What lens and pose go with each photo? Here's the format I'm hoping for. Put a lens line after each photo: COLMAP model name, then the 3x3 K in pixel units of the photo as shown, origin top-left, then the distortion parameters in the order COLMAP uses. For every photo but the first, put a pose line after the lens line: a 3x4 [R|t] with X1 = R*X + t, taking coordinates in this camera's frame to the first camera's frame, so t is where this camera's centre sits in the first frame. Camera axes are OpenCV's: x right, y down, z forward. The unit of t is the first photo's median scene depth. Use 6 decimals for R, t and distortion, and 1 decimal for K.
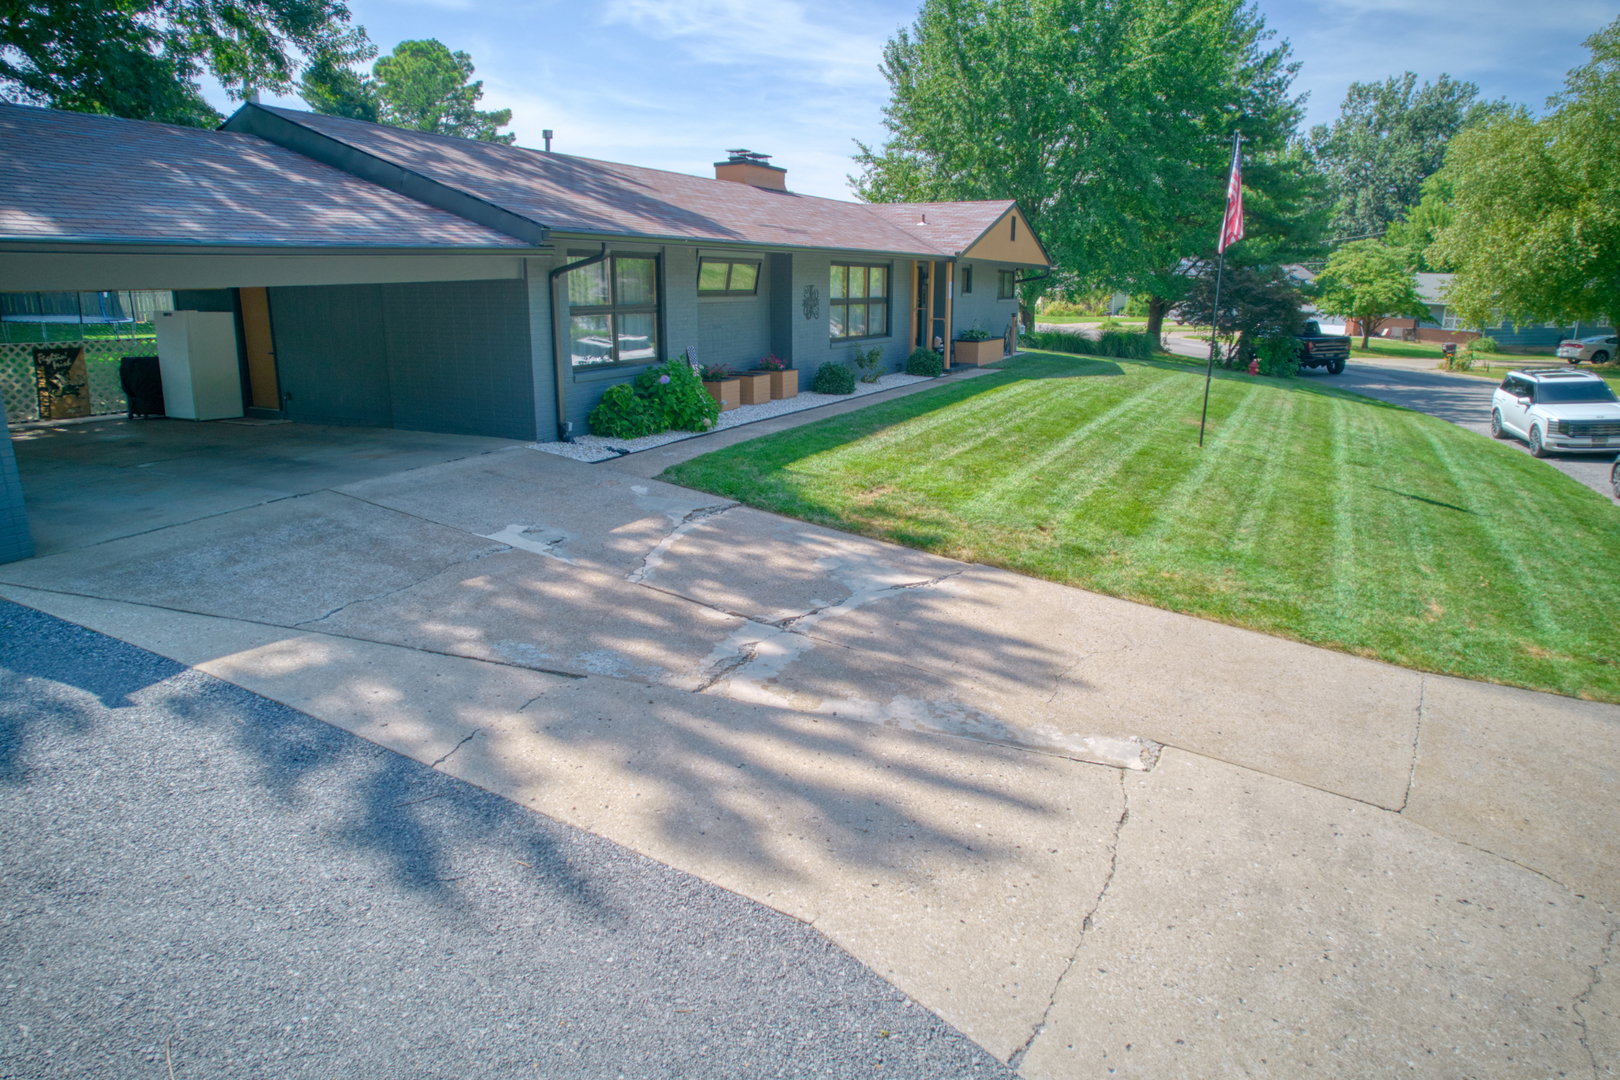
lens RADIAL K [[1035.9, 0, 816.6], [0, 1035.9, 534.0], [0, 0, 1]] dist [-0.069586, 0.062779]
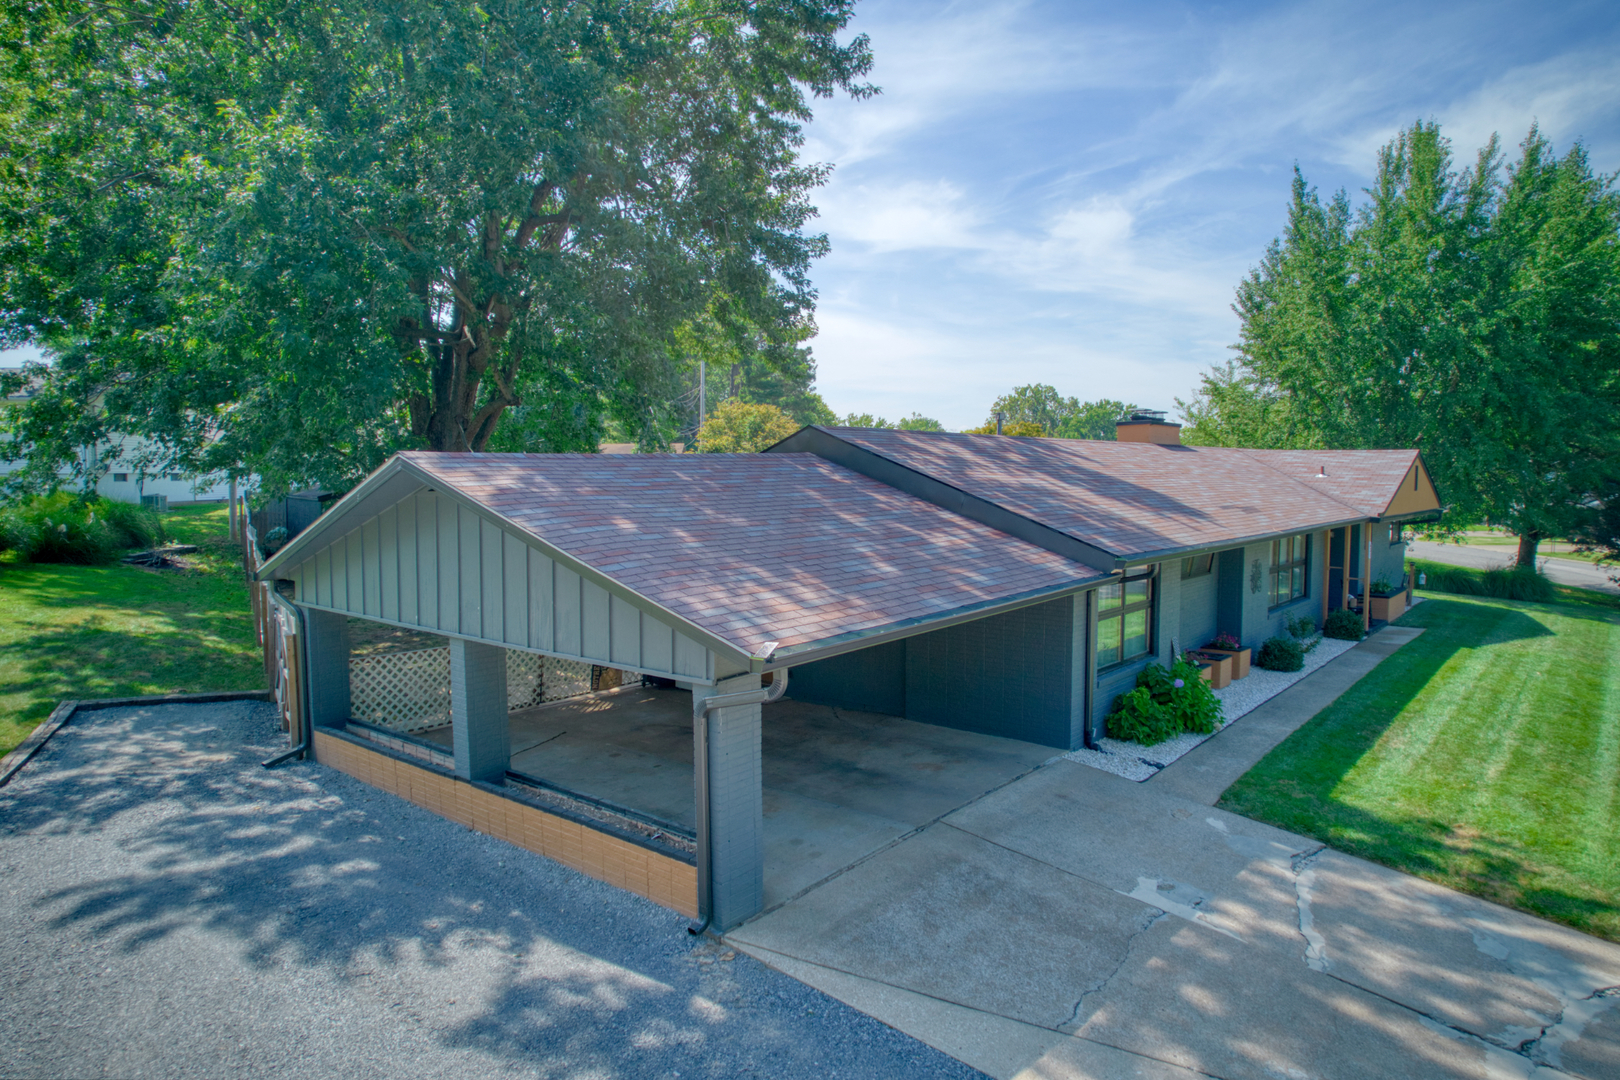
lens RADIAL K [[1035.9, 0, 816.6], [0, 1035.9, 534.0], [0, 0, 1]] dist [-0.069586, 0.062779]
pose [[0.974970, 0.013993, -0.221896, -0.168565], [-0.051809, 0.984842, -0.165535, -0.068188], [0.216216, 0.172888, 0.960917, -0.035258]]
